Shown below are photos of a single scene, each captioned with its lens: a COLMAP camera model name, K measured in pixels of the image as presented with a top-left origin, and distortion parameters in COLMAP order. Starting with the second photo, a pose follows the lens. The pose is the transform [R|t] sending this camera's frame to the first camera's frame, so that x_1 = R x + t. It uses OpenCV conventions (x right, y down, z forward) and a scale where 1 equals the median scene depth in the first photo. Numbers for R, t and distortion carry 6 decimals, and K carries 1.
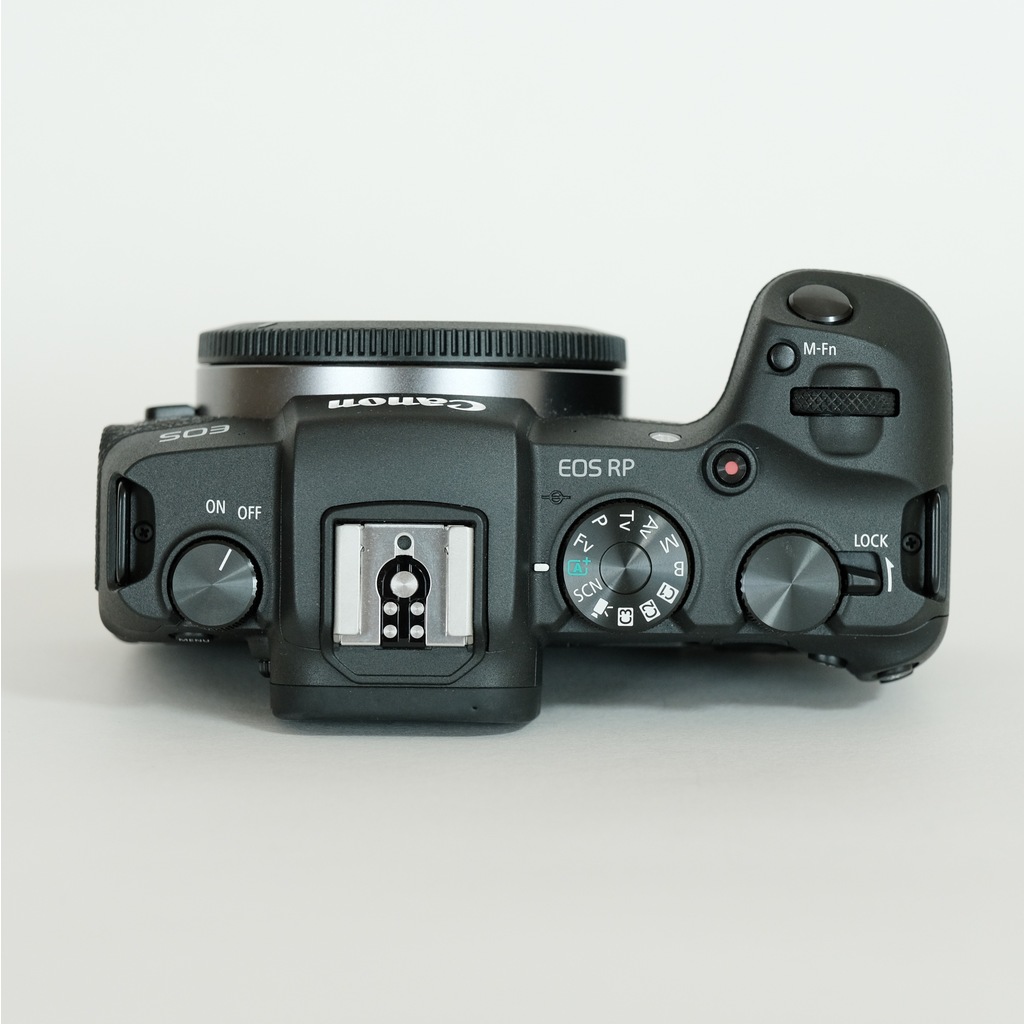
lens RADIAL K [[5880.7, 0, 512.0], [0, 5880.7, 512.7], [0, 0, 1]] dist [0.360512, -12.748861]
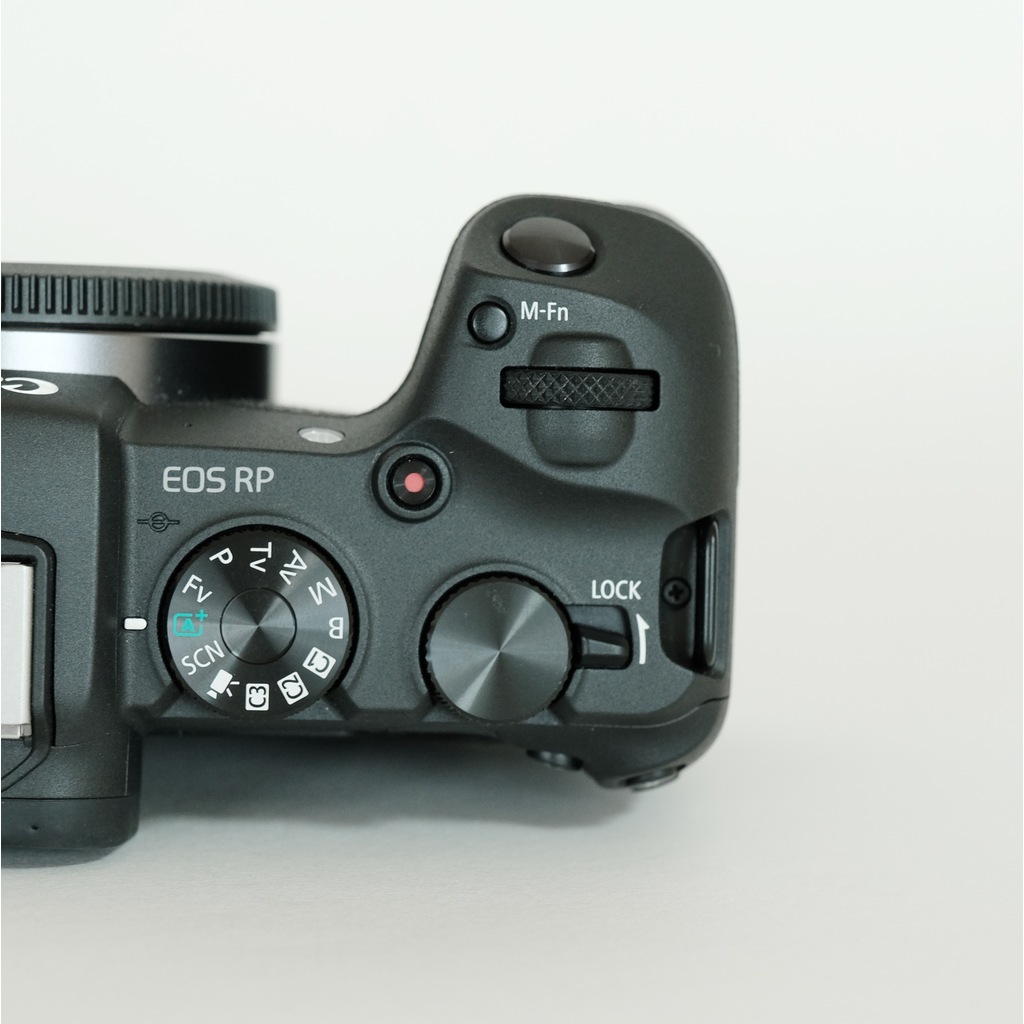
lens RADIAL K [[5880.7, 0, 512.0], [0, 5880.7, 512.7], [0, 0, 1]] dist [0.360512, -12.748861]
pose [[0.999867, 0.012663, 0.010310, 0.041658], [-0.012839, 0.999770, 0.017203, -0.016042], [-0.010090, -0.017333, 0.999799, 0.311677]]
